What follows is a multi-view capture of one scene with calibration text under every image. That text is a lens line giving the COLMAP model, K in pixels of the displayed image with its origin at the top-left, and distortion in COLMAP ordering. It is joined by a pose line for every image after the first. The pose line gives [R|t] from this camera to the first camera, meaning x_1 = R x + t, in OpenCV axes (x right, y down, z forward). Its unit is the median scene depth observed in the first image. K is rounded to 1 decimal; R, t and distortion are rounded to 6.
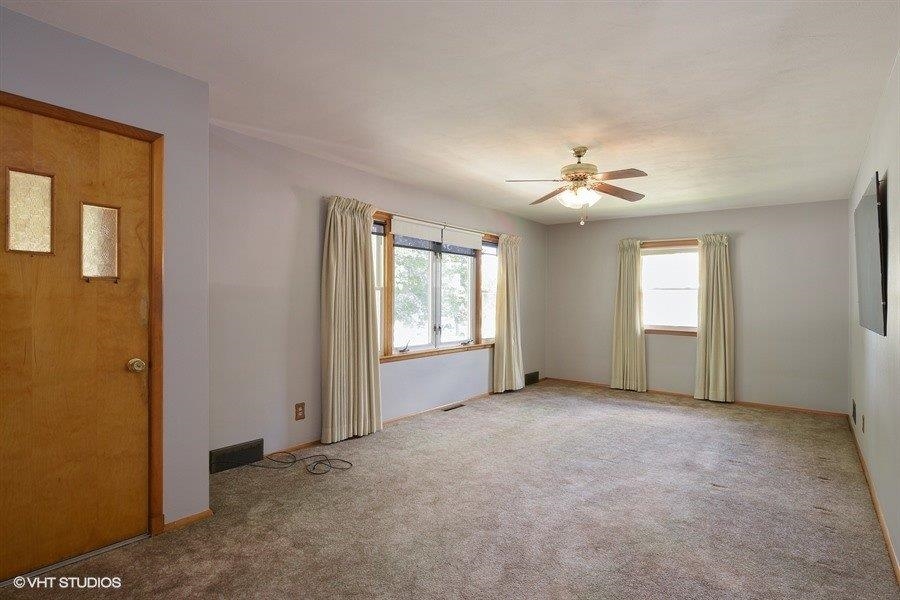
lens RADIAL K [[478.2, 0, 449.4], [0, 478.2, 299.4], [0, 0, 1]] dist [-0.000944, -0.000450]
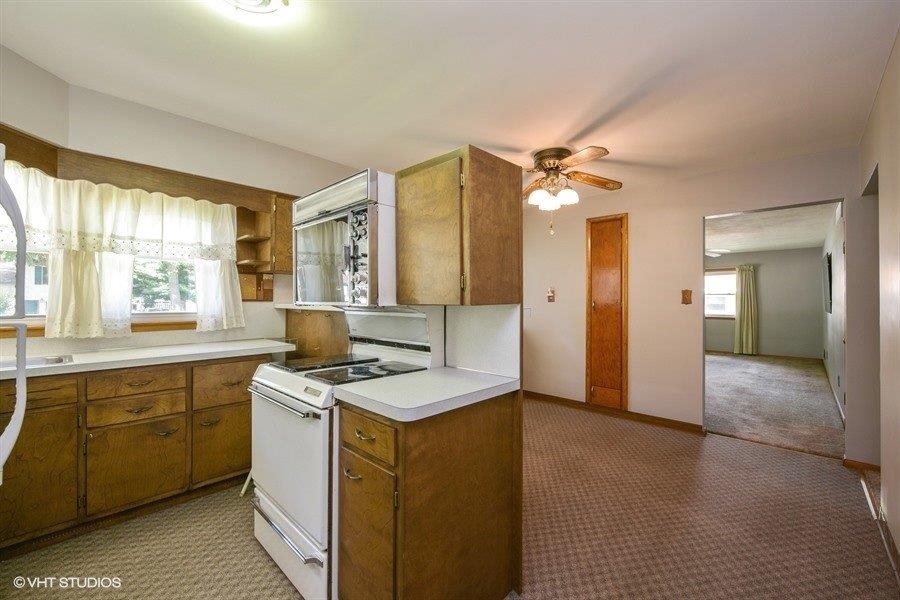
lens RADIAL K [[383.5, 0, 450.8], [0, 383.5, 301.9], [0, 0, 1]] dist [-0.000774, 0.000031]
pose [[0.995267, -0.003778, -0.097105, -0.450184], [0.004287, 0.999978, 0.005040, -0.005341], [0.097083, -0.005433, 0.995261, -0.605472]]
